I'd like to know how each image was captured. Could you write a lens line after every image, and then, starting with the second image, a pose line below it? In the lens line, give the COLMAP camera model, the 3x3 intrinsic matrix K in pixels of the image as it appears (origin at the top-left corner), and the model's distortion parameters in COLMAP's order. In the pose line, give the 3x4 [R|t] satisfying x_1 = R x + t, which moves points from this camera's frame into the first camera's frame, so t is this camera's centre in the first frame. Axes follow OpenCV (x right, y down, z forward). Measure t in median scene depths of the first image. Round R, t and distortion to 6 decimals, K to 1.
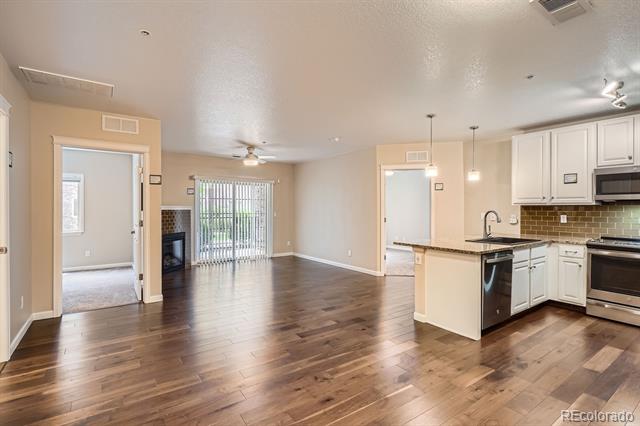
lens RADIAL K [[314.6, 0, 322.6], [0, 314.6, 211.1], [0, 0, 1]] dist [0.004013, -0.000500]
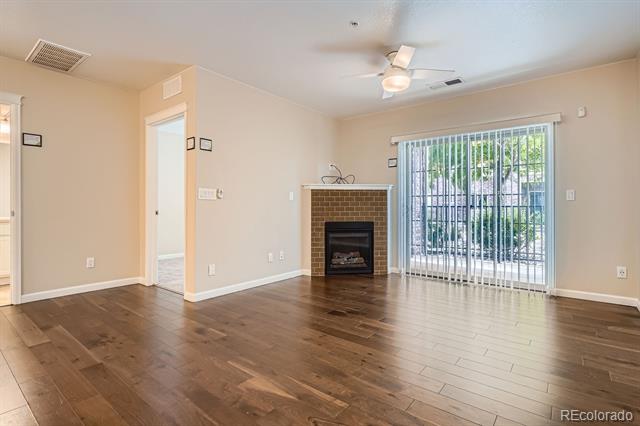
lens RADIAL K [[314.6, 0, 325.3], [0, 314.6, 209.7], [0, 0, 1]] dist [0.004013, -0.000500]
pose [[0.276410, 0.009262, -0.960995, 0.279614], [-0.005773, 0.999952, 0.007977, 0.049277], [0.961023, 0.003343, 0.276450, 0.998135]]
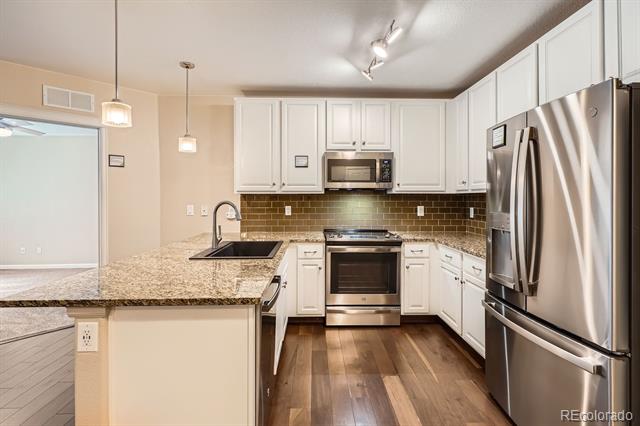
lens RADIAL K [[314.6, 0, 325.1], [0, 314.6, 196.2], [0, 0, 1]] dist [0.004013, -0.000500]
pose [[0.549179, 0.005905, 0.835684, 0.115636], [0.008949, 0.999876, -0.012946, -0.001308], [-0.835657, 0.014588, 0.549058, 0.438579]]
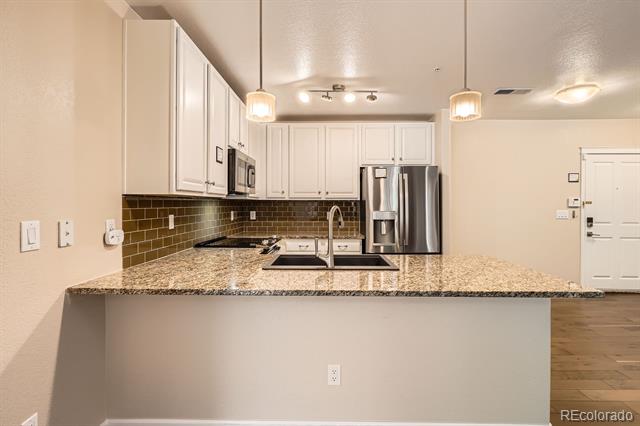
lens RADIAL K [[314.6, 0, 323.8], [0, 314.6, 201.6], [0, 0, 1]] dist [0.004013, -0.000500]
pose [[-0.810118, 0.003944, 0.586254, 0.219622], [0.003588, 0.999992, -0.001770, -0.007837], [-0.586256, 0.000670, -0.810126, 1.225367]]
